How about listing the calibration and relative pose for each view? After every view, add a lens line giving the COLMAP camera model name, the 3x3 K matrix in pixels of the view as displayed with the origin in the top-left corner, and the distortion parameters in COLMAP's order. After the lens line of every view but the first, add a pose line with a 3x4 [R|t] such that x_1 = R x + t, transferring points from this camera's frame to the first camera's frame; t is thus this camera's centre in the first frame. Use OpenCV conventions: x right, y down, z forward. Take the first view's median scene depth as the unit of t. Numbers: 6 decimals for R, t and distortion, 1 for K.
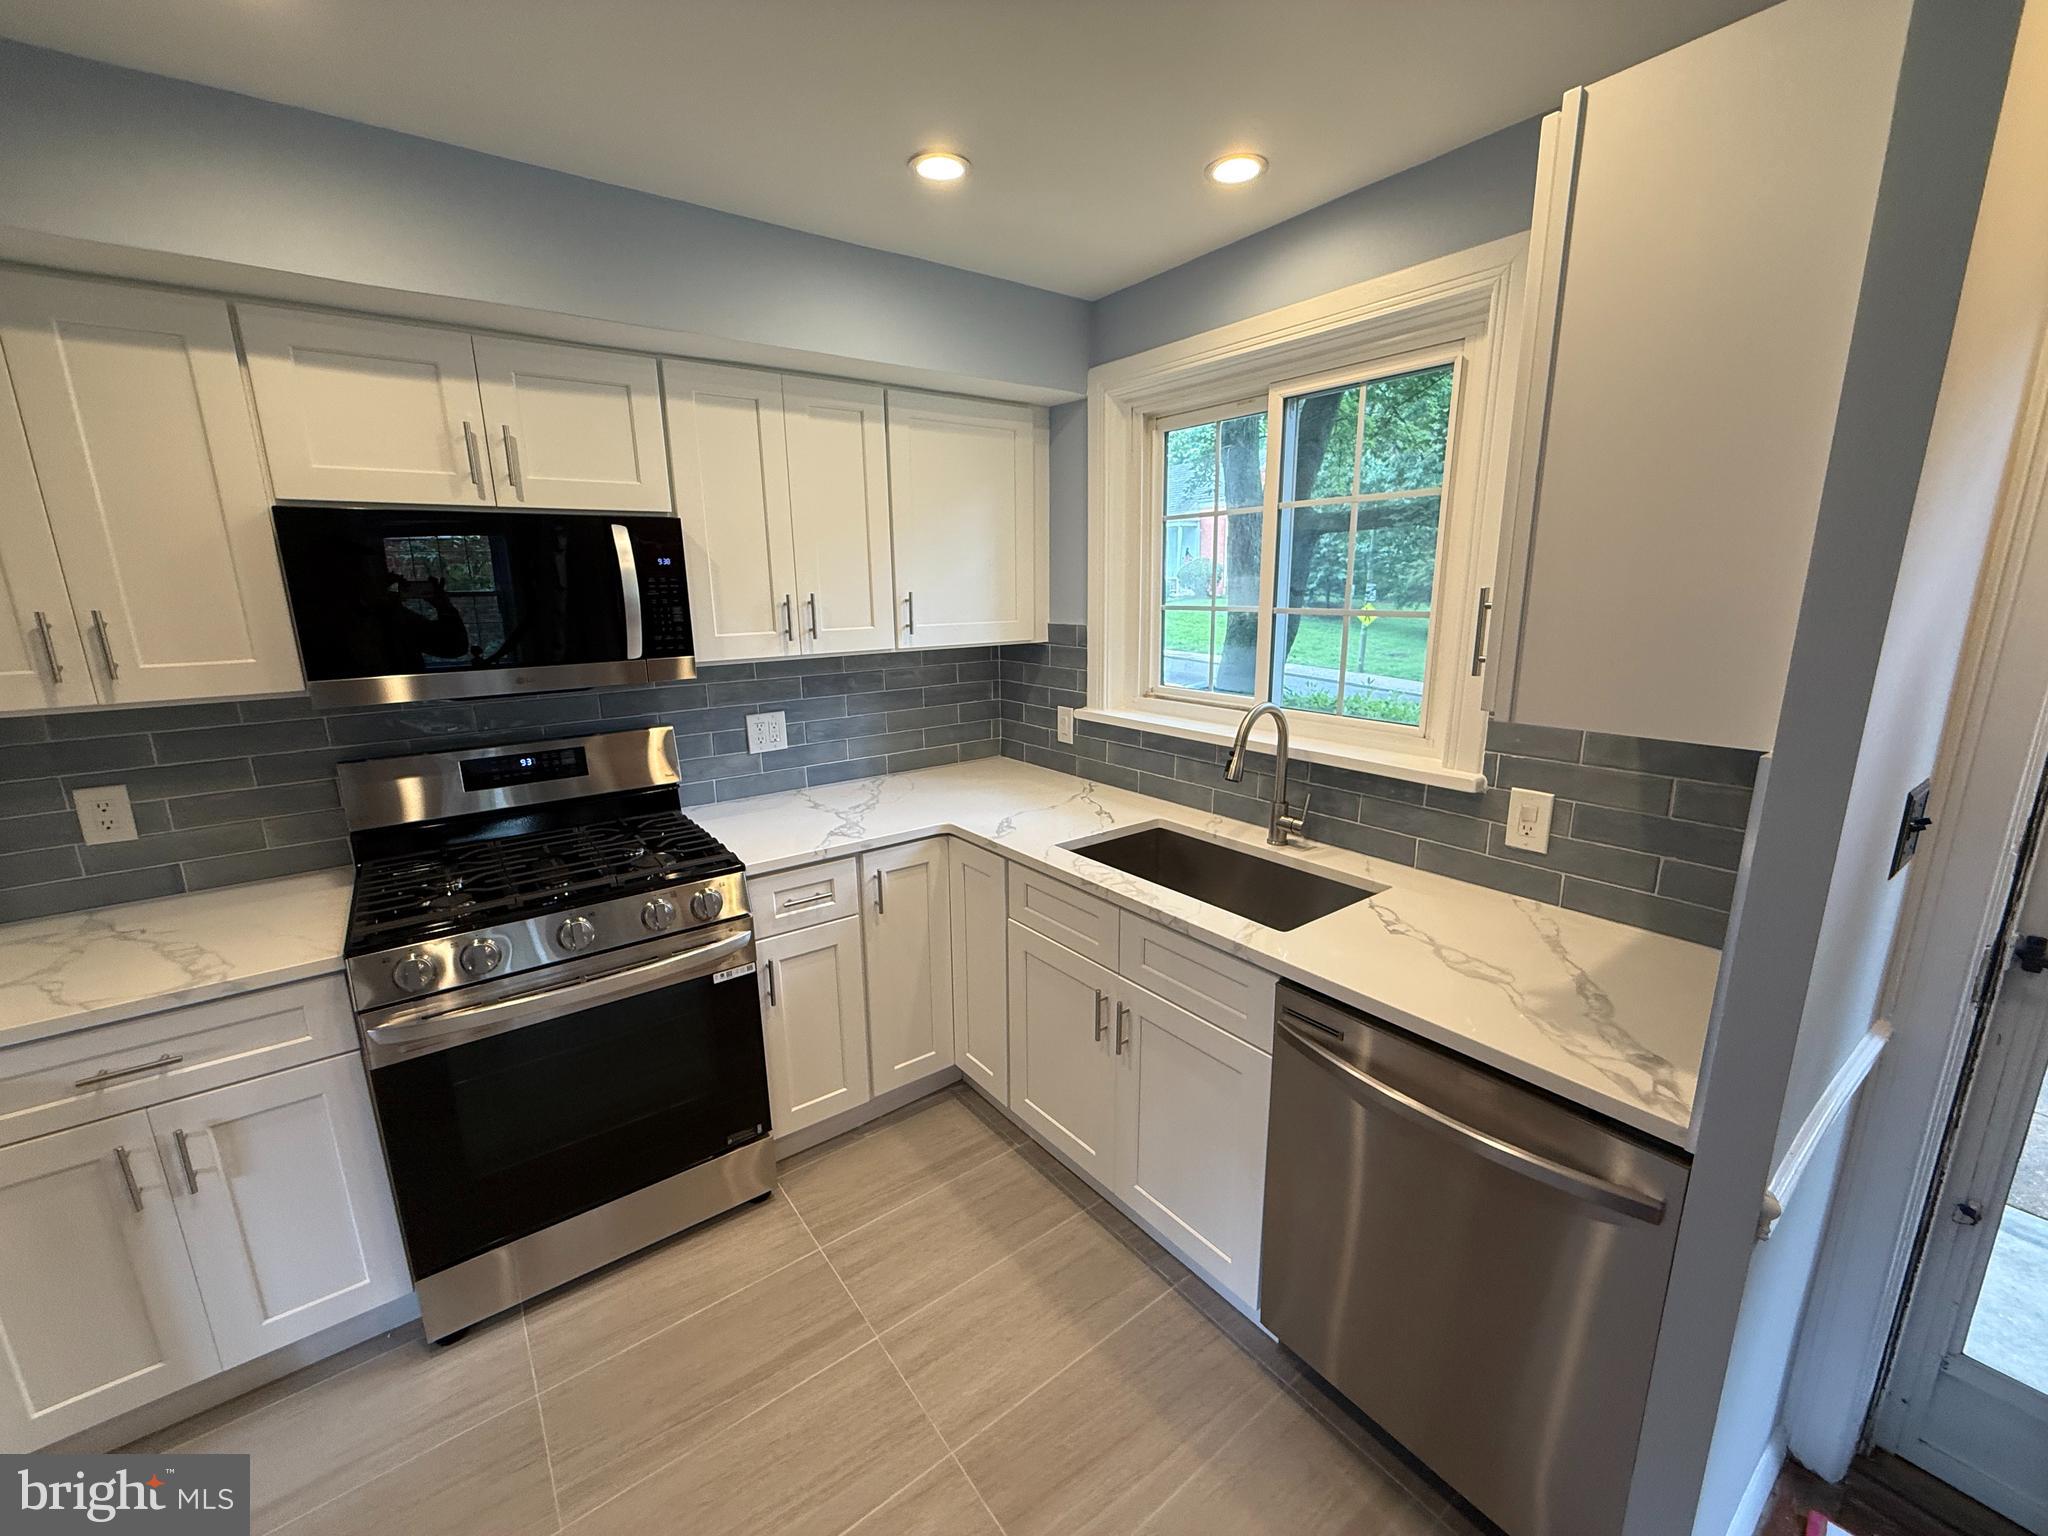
lens RADIAL K [[818.3, 0, 1014.6], [0, 818.3, 768.4], [0, 0, 1]] dist [0.001669, 0.000309]
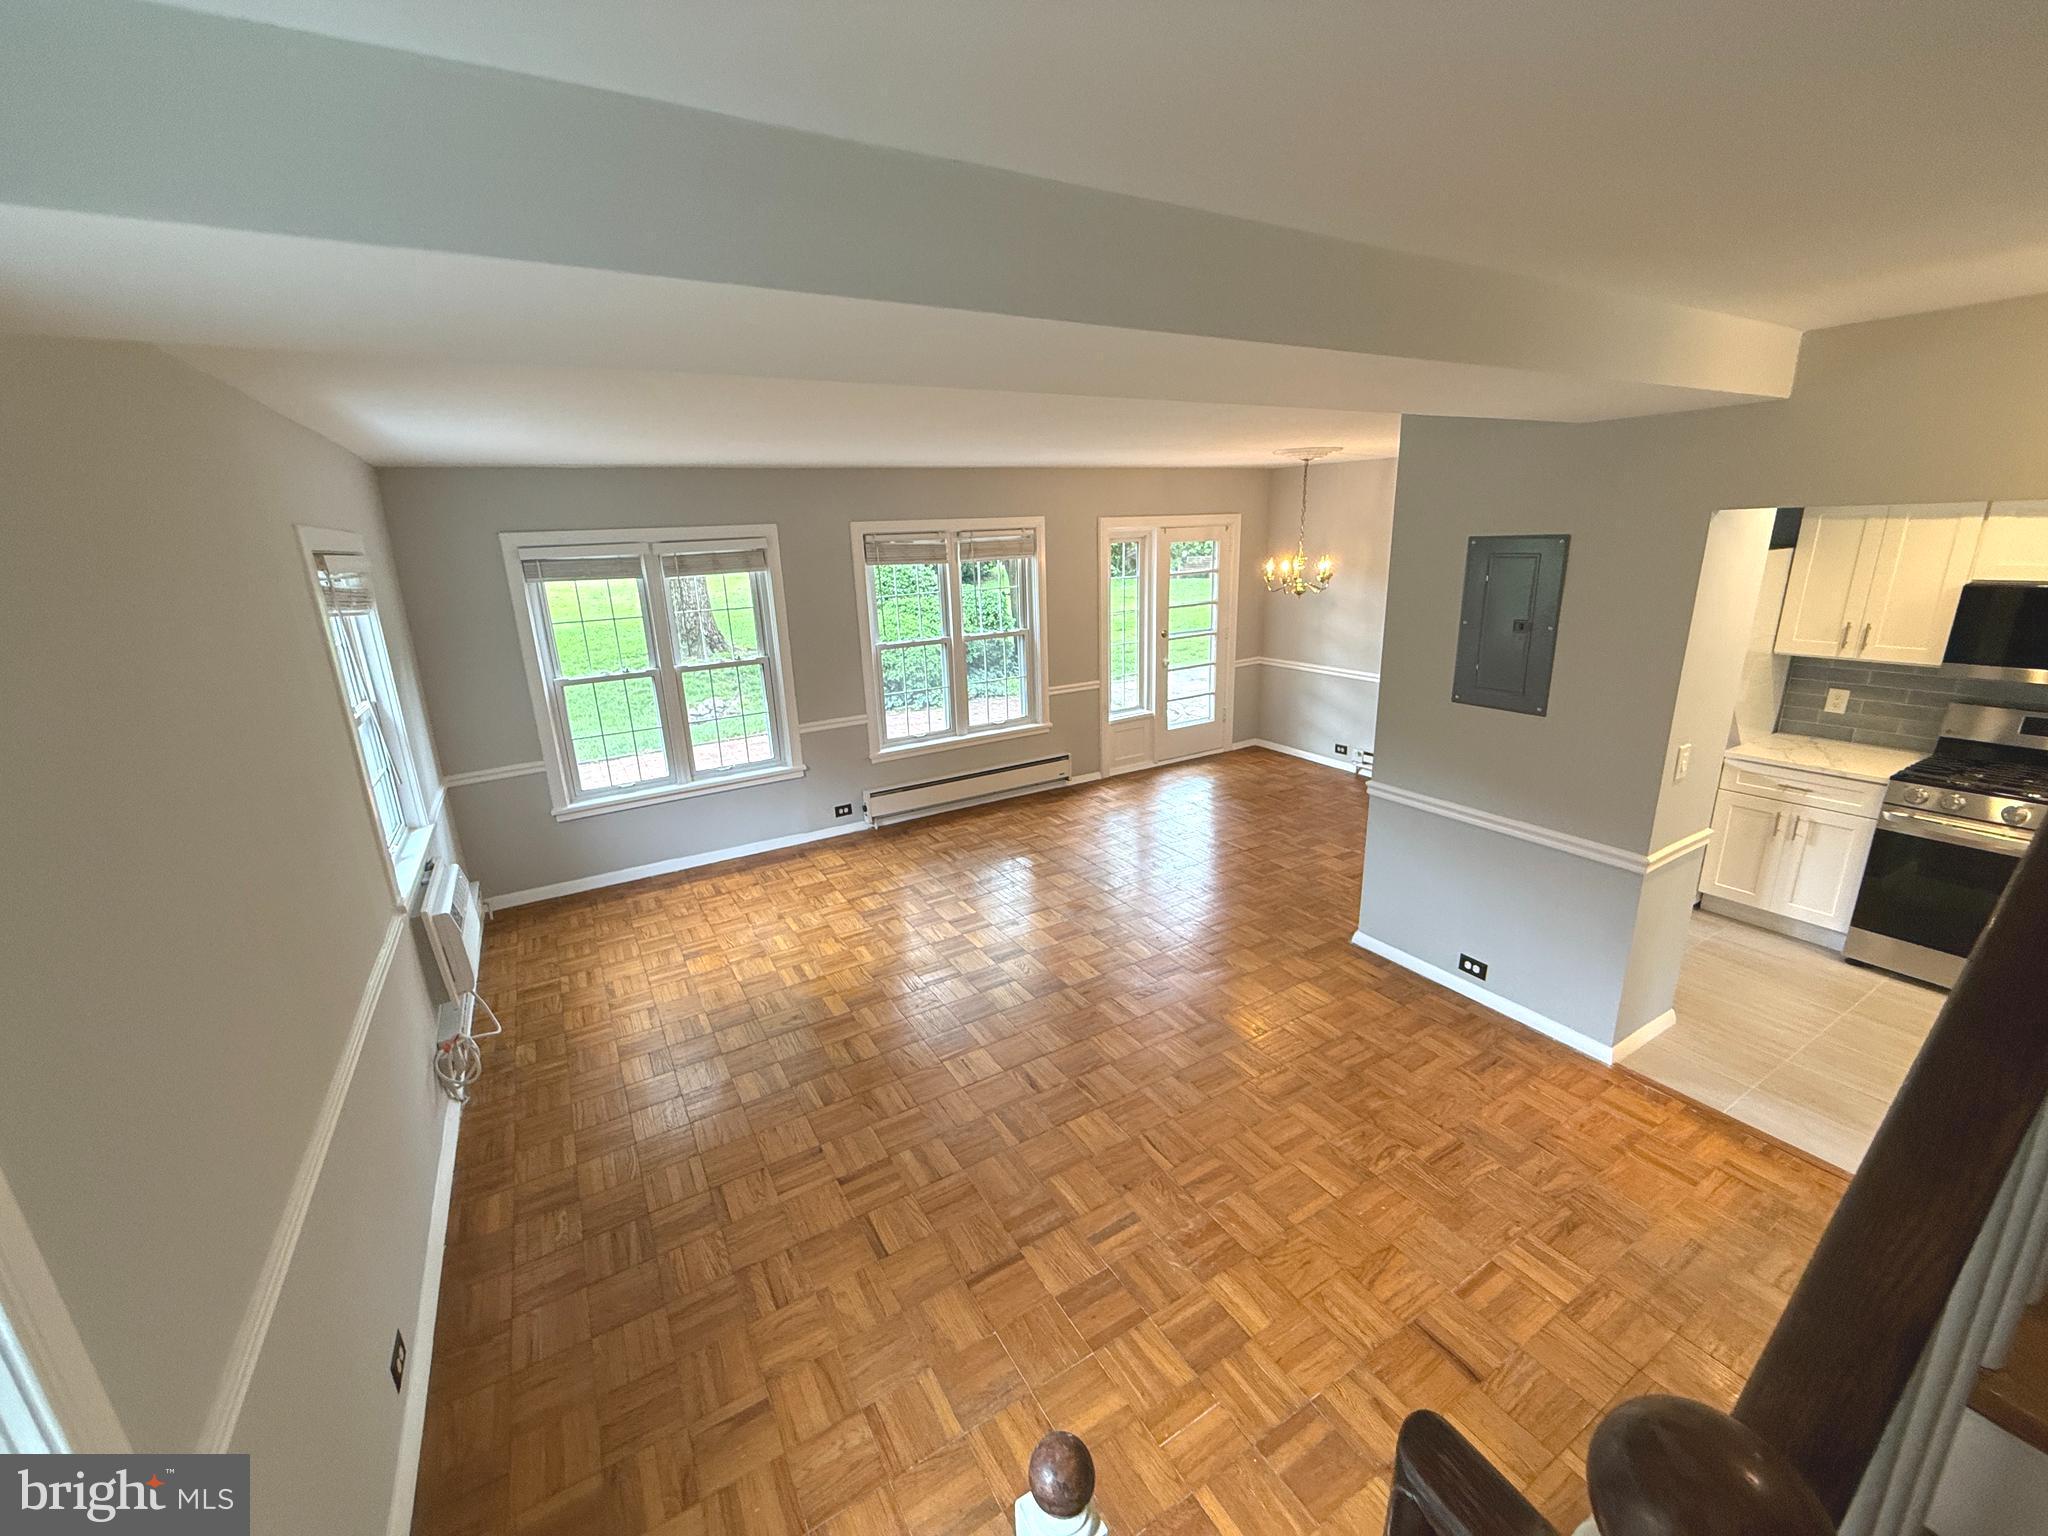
lens RADIAL K [[818.3, 0, 1020.4], [0, 818.3, 762.7], [0, 0, 1]] dist [0.001669, 0.000309]
pose [[-0.104931, 0.285849, -0.952512, 1.497475], [-0.190710, 0.934239, 0.301374, -0.042602], [0.976022, 0.213277, -0.043517, -1.204260]]
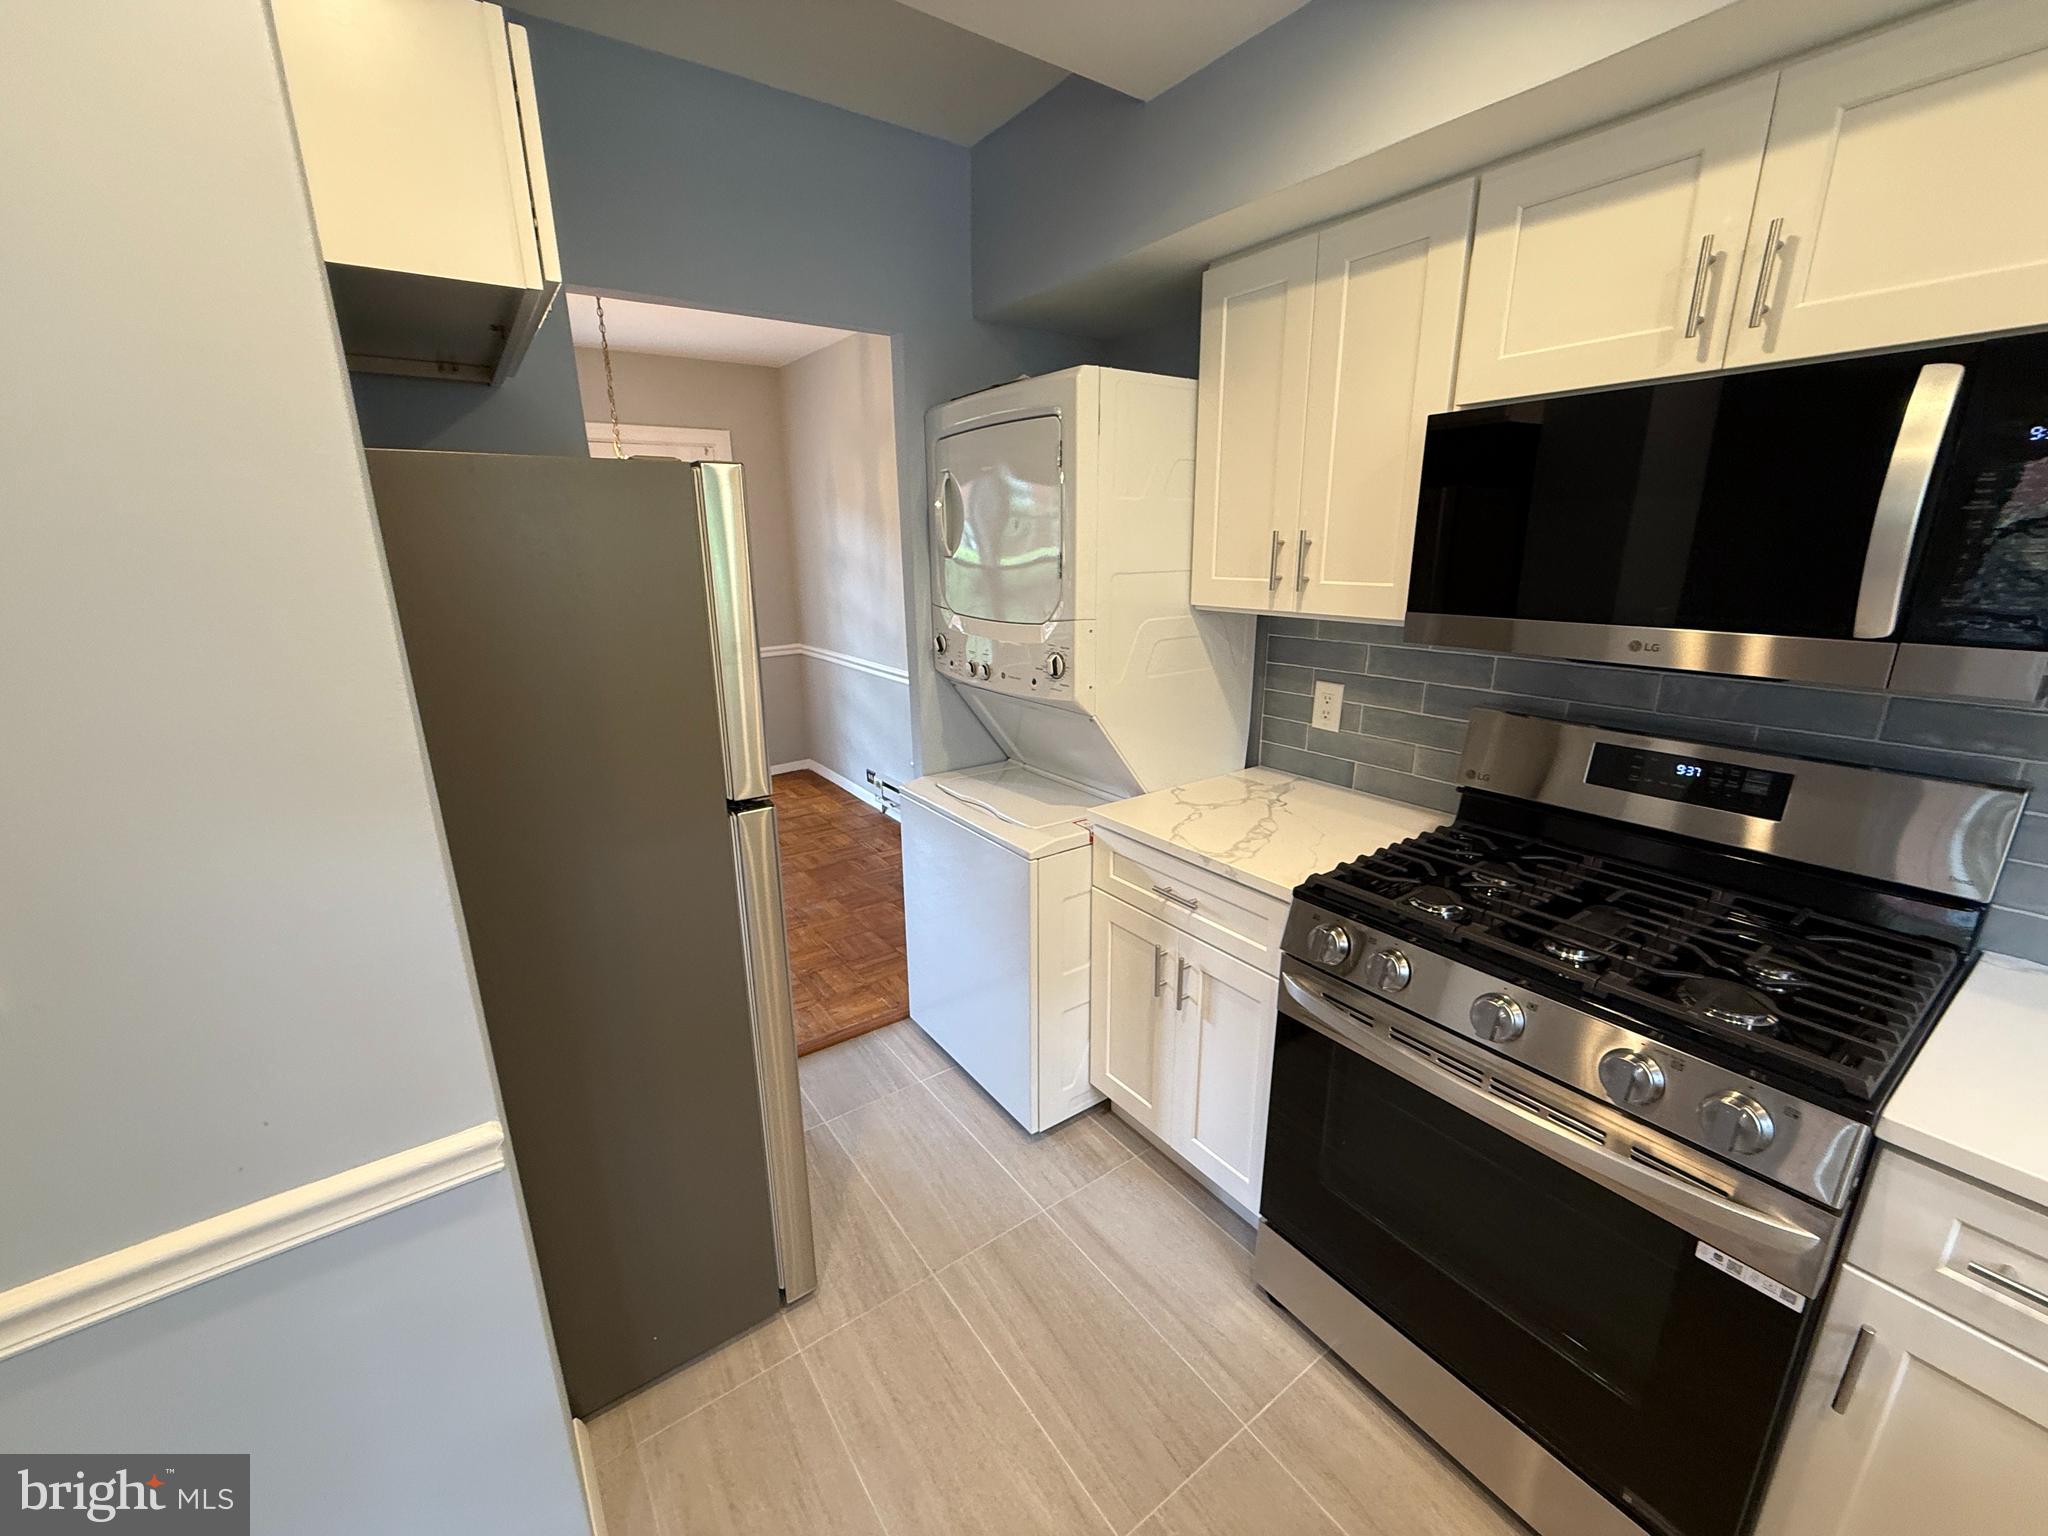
lens RADIAL K [[818.3, 0, 1022.1], [0, 818.3, 767.9], [0, 0, 1]] dist [0.001669, 0.000309]
pose [[-0.019110, 0.283940, -0.958652, 0.070242], [-0.213878, 0.935471, 0.281338, -0.101077], [0.976673, 0.210411, 0.042852, 0.539446]]
